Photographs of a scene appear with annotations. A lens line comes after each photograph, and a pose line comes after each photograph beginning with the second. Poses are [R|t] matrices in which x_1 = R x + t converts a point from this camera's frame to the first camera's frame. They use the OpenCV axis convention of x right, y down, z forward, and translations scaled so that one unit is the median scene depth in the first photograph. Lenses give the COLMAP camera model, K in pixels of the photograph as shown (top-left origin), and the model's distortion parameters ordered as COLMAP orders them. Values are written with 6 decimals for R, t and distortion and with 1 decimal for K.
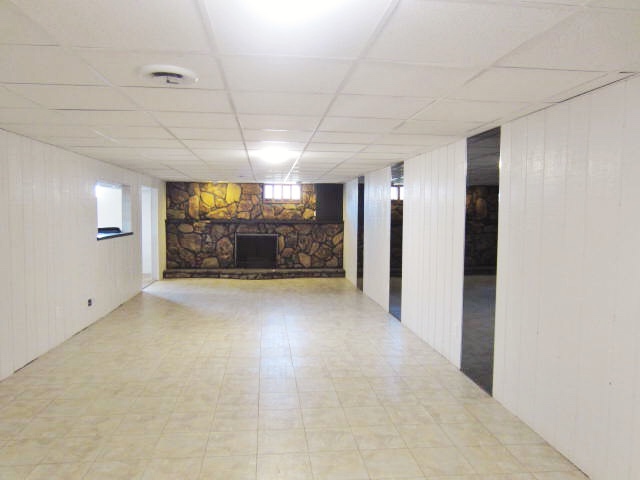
lens RADIAL K [[462.3, 0, 317.0], [0, 462.3, 241.3], [0, 0, 1]] dist [-0.020493, 0.008332]
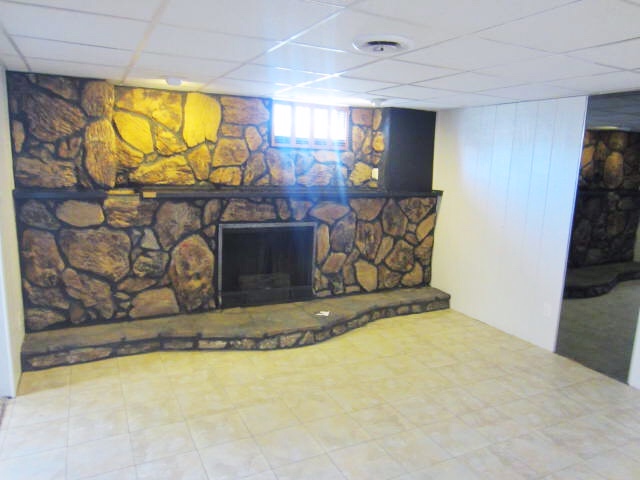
lens RADIAL K [[462.3, 0, 317.0], [0, 462.3, 241.3], [0, 0, 1]] dist [-0.020493, 0.008332]
pose [[0.934068, -0.037954, 0.355073, -0.236097], [-0.005587, 0.992661, 0.120805, -0.049525], [-0.357052, -0.114823, 0.927000, 0.597454]]
